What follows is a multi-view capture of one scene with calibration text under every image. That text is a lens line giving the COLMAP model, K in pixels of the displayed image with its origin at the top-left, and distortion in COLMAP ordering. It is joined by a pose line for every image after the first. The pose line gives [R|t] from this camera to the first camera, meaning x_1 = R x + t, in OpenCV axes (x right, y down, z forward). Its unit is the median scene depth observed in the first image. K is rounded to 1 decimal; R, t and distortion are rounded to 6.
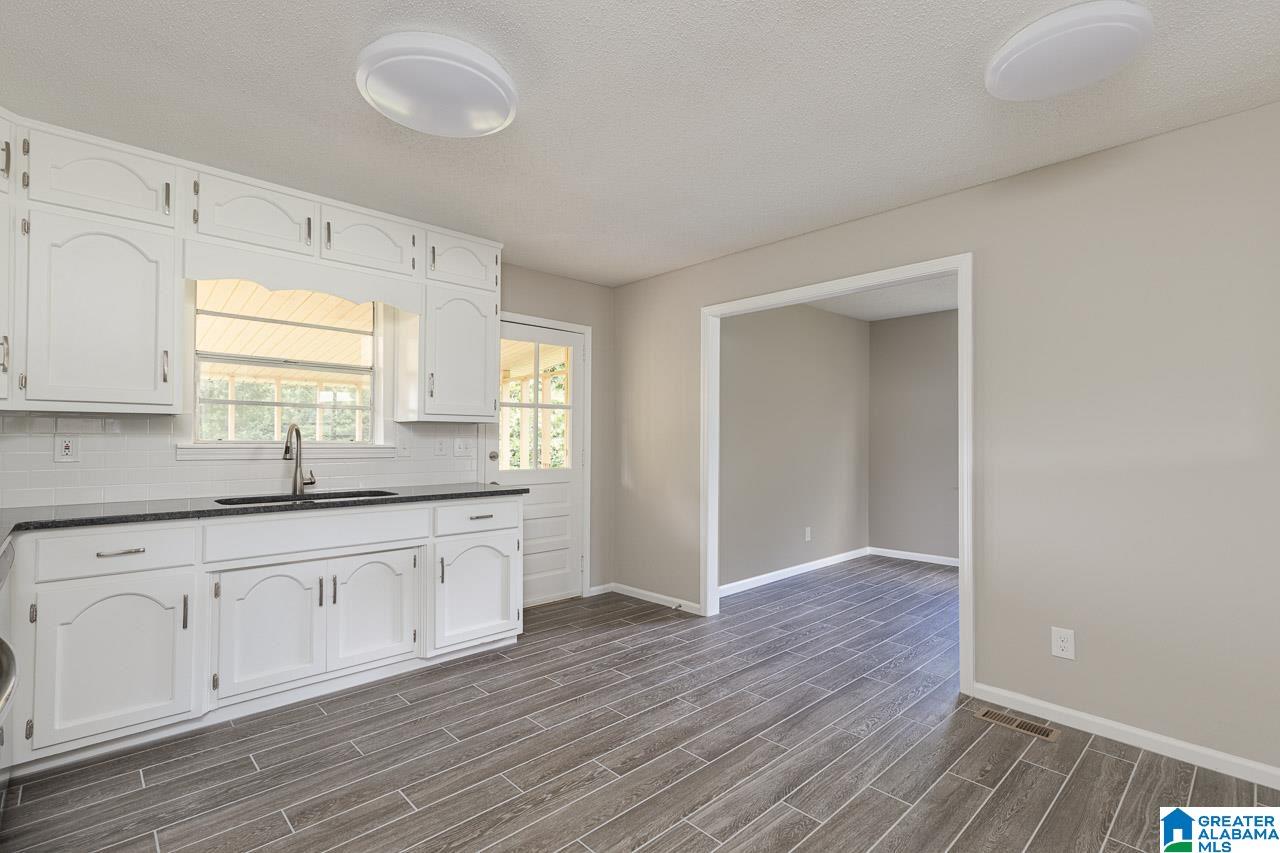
lens RADIAL K [[603.9, 0, 640.0], [0, 603.9, 426.5], [0, 0, 1]] dist [0.001358, 0.000150]
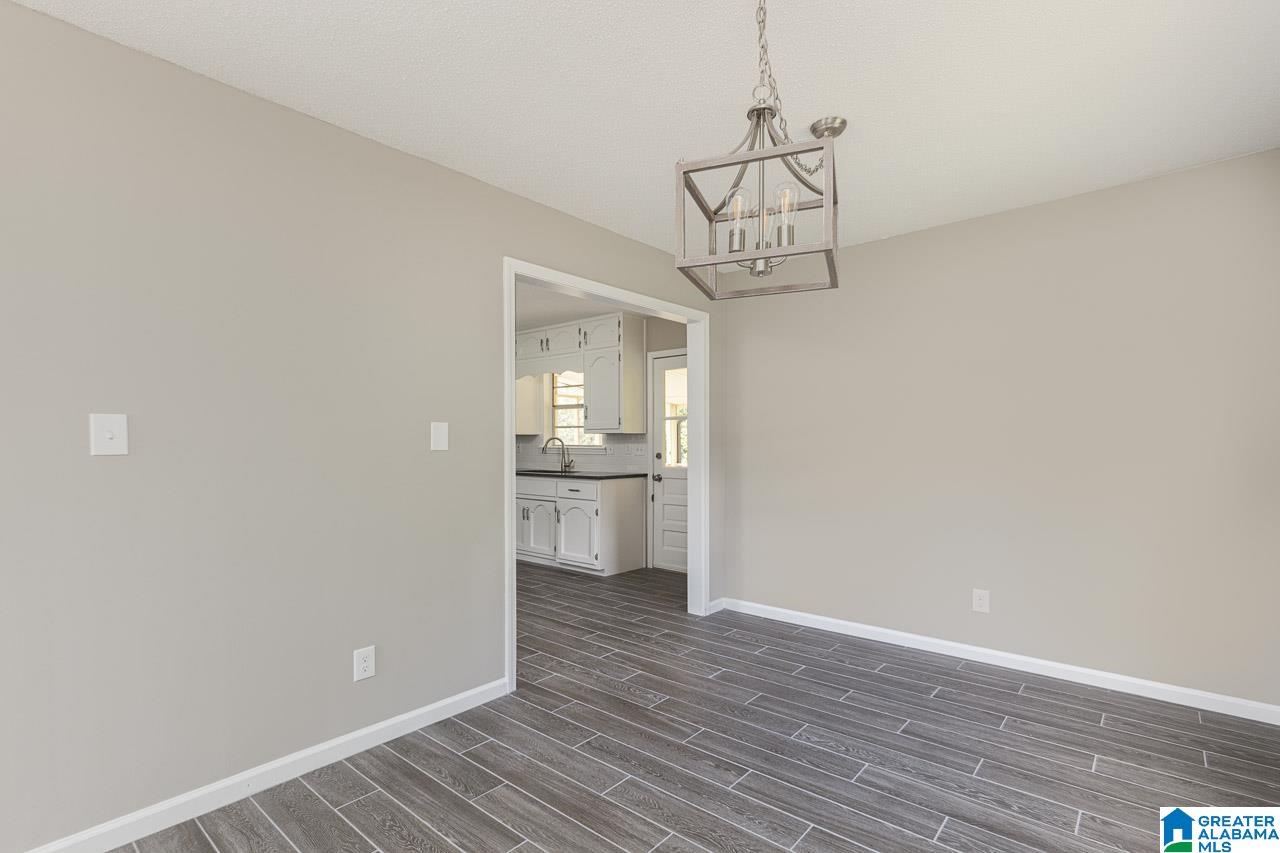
lens RADIAL K [[597.2, 0, 644.7], [0, 597.2, 442.5], [0, 0, 1]] dist [0.001555, 0.000437]
pose [[0.109839, -0.001412, -0.993948, 1.344809], [0.017021, 0.999855, 0.000460, 0.018824], [0.993804, -0.016969, 0.109848, 0.961971]]
